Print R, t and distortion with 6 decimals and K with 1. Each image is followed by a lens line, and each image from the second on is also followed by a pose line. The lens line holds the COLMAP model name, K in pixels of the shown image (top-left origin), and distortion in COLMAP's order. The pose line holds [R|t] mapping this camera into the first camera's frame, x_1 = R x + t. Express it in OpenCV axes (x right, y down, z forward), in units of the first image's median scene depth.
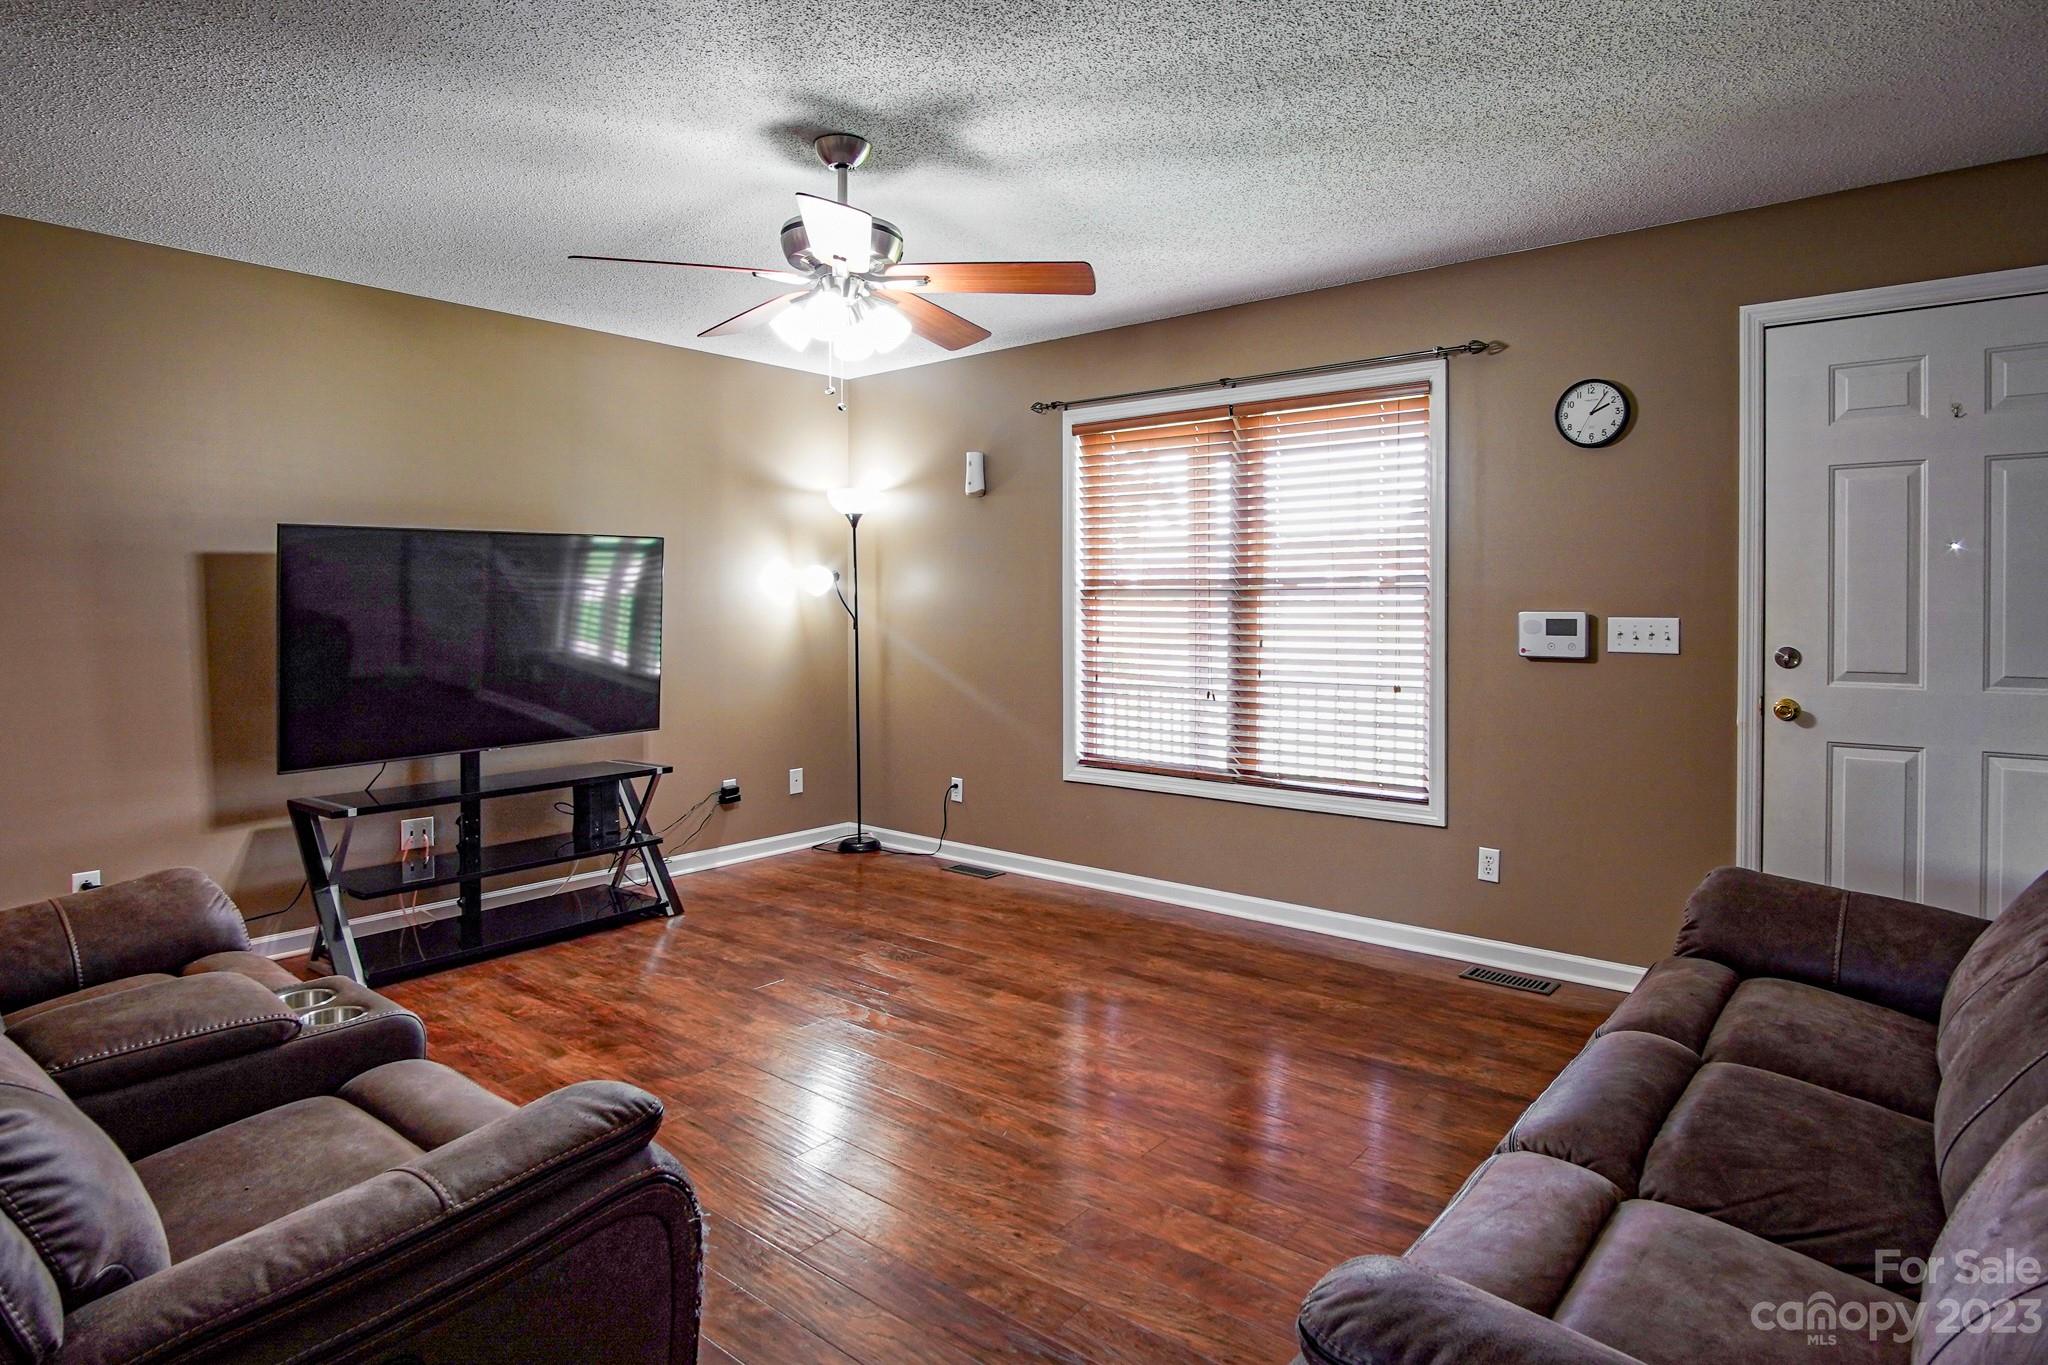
lens RADIAL K [[1120.3, 0, 1022.8], [0, 1120.3, 608.9], [0, 0, 1]] dist [-0.029165, 0.009236]
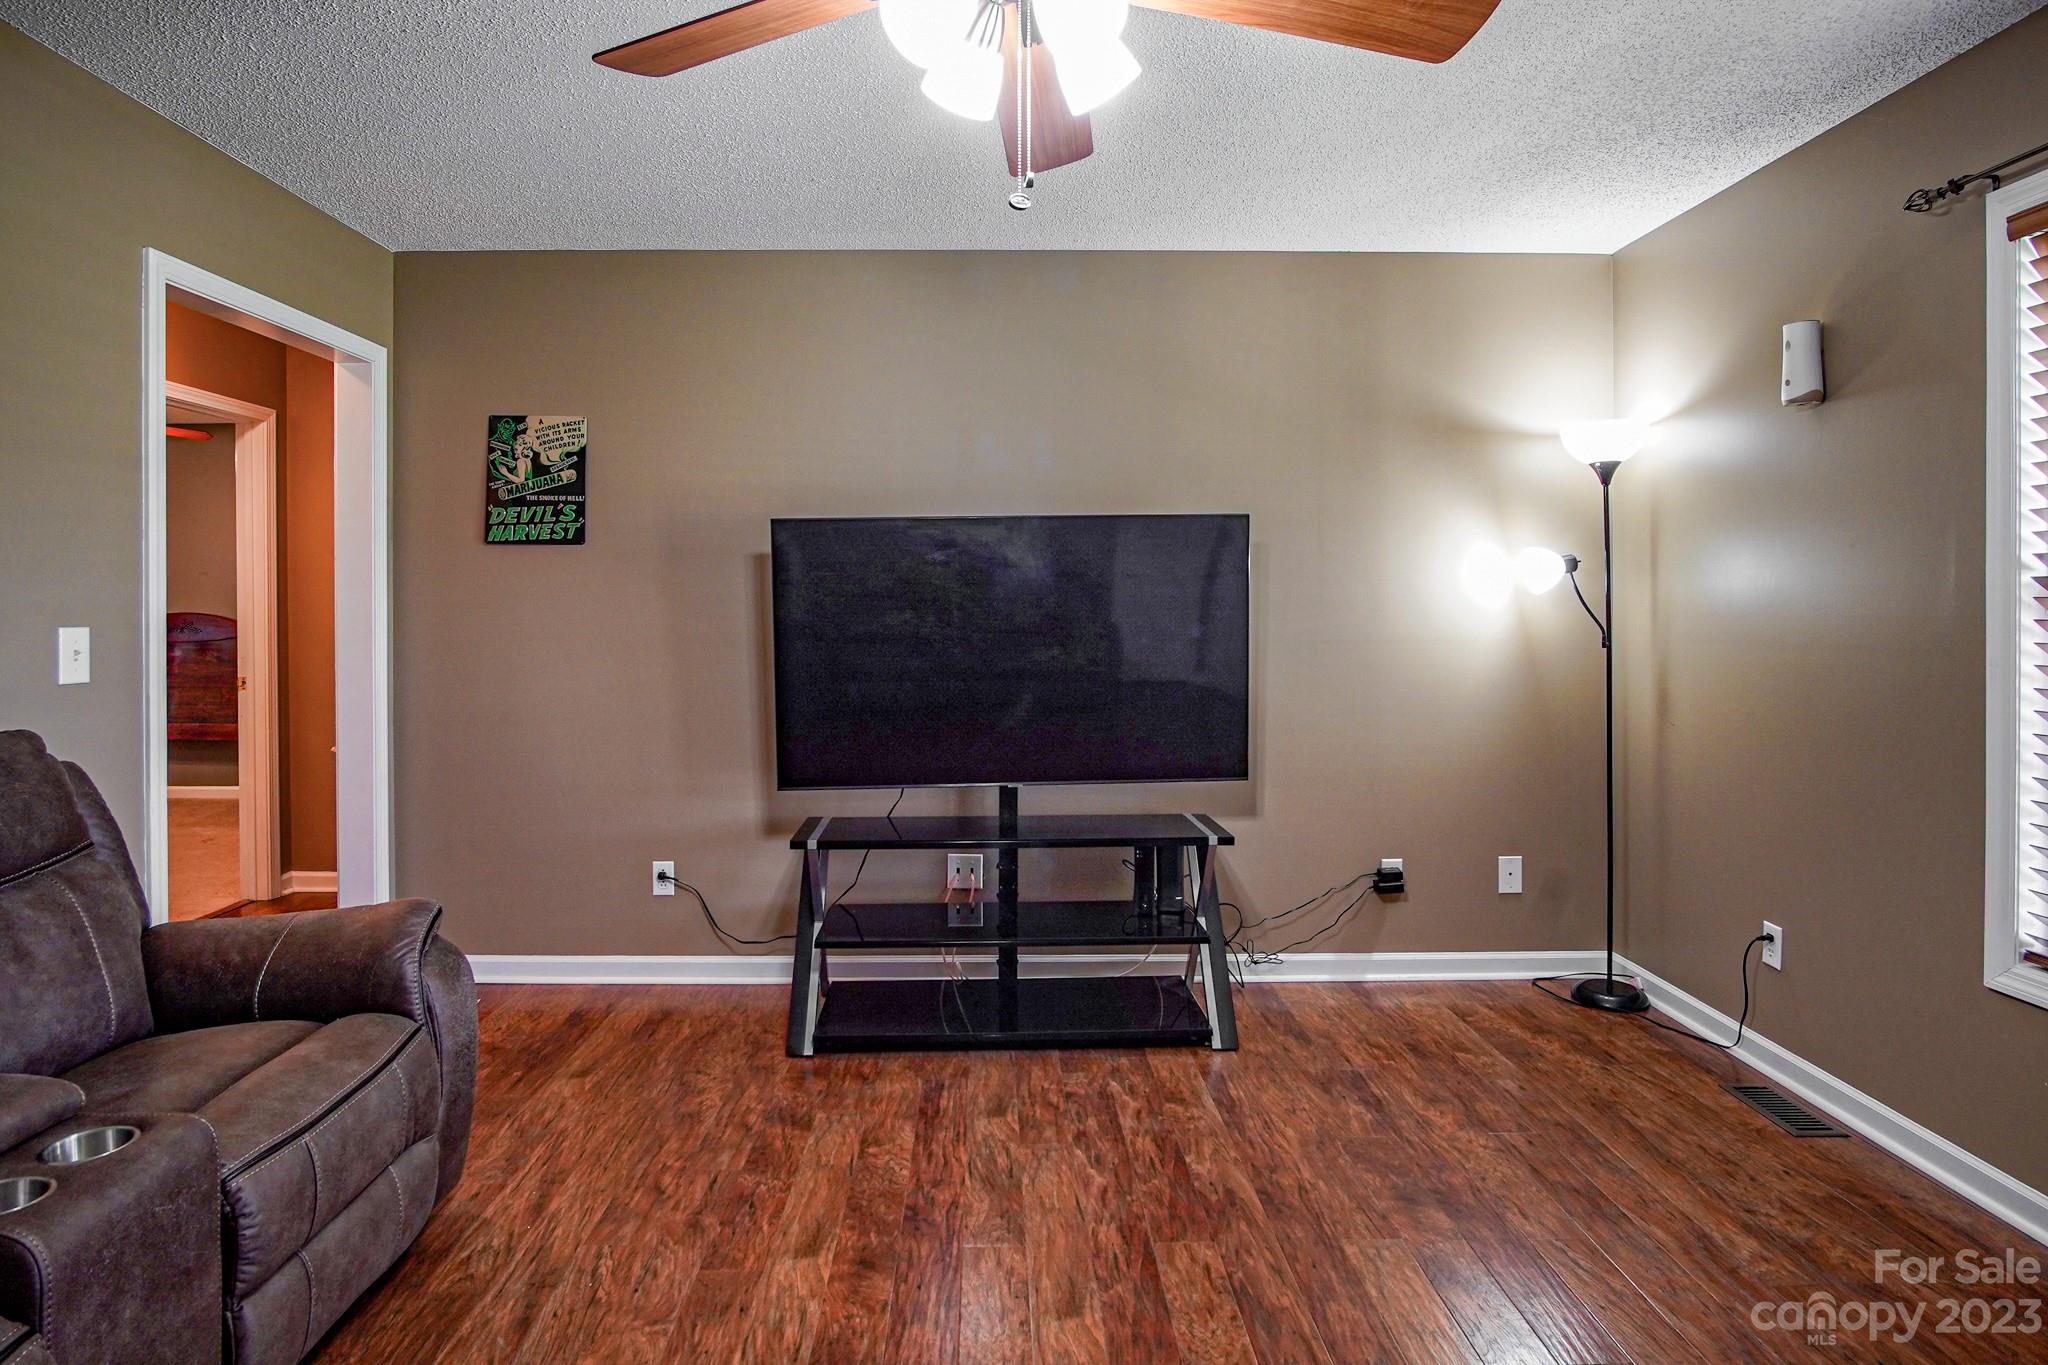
lens RADIAL K [[1120.3, 0, 1022.8], [0, 1120.3, 608.9], [0, 0, 1]] dist [-0.029165, 0.009236]
pose [[0.652869, 0.003927, -0.757460, 0.128841], [-0.005631, 0.999984, 0.000331, -0.002151], [0.757449, 0.004049, 0.652881, 0.423450]]
